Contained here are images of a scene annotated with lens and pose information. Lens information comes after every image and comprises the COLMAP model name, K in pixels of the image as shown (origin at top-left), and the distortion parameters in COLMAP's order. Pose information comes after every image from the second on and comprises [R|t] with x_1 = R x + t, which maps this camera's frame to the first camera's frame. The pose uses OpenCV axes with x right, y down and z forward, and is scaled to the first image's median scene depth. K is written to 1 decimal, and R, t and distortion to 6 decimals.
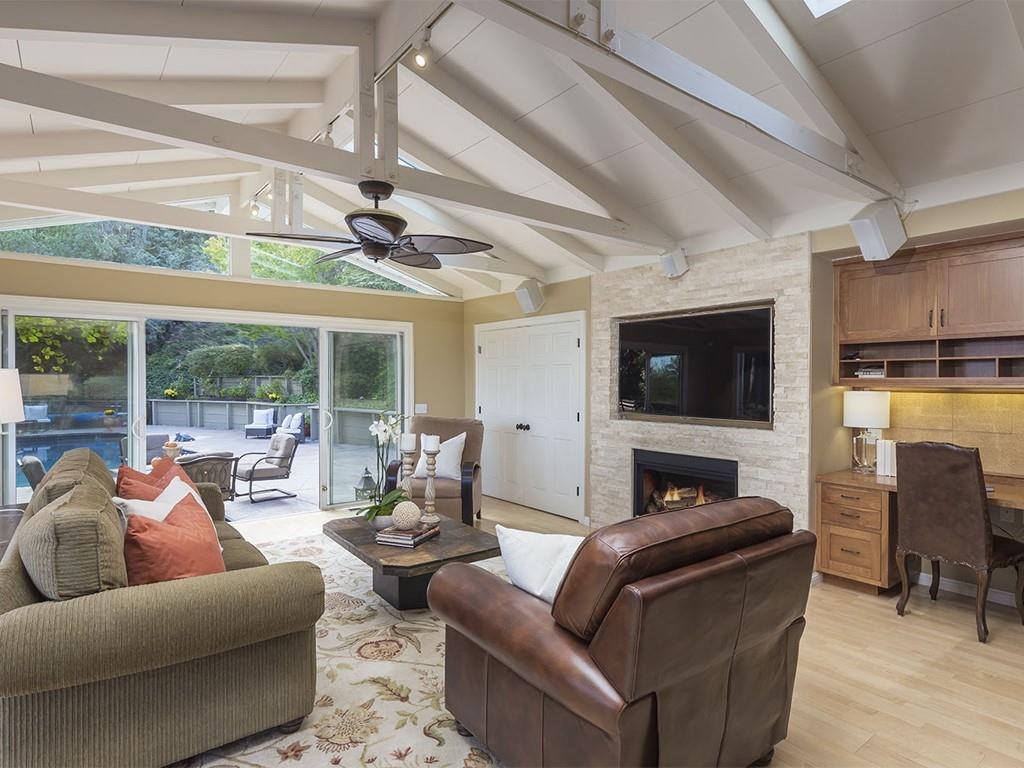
lens RADIAL K [[570.6, 0, 512.0], [0, 570.6, 384.0], [0, 0, 1]] dist [0.001543, 0.000444]
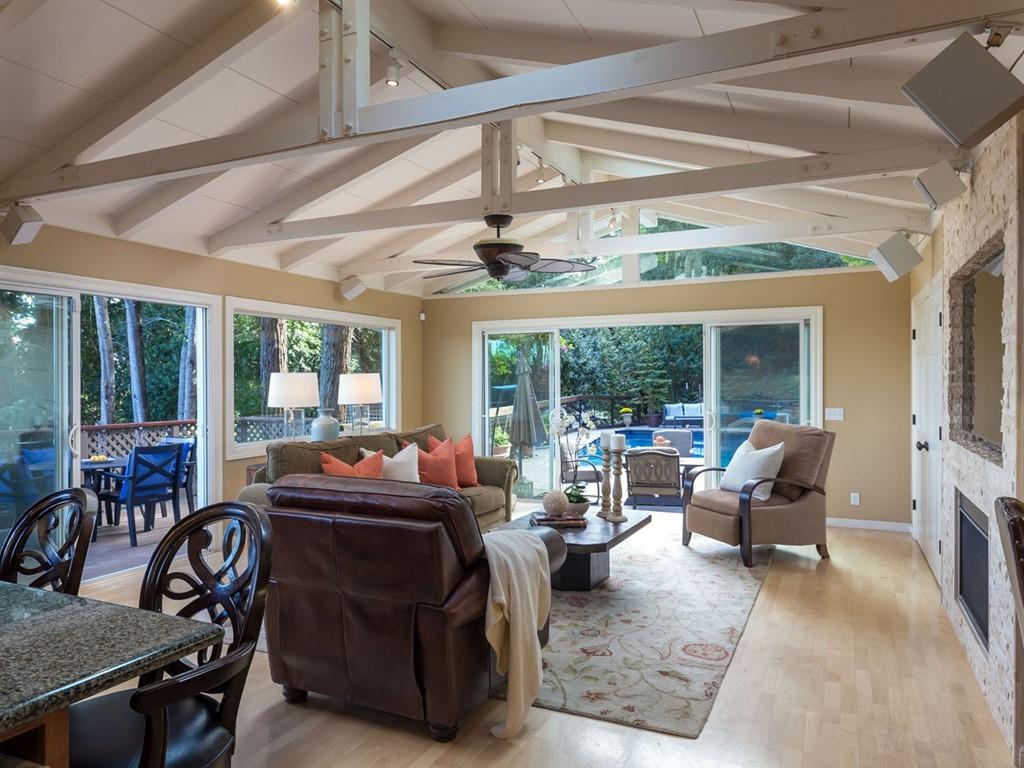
lens RADIAL K [[712.2, 0, 512.0], [0, 712.2, 384.0], [0, 0, 1]] dist [-0.002914, -0.000794]
pose [[0.469657, 0.001435, -0.882848, 0.188578], [-0.001475, 0.999999, 0.000841, 0.000747], [0.882848, 0.000907, 0.469658, 0.054784]]
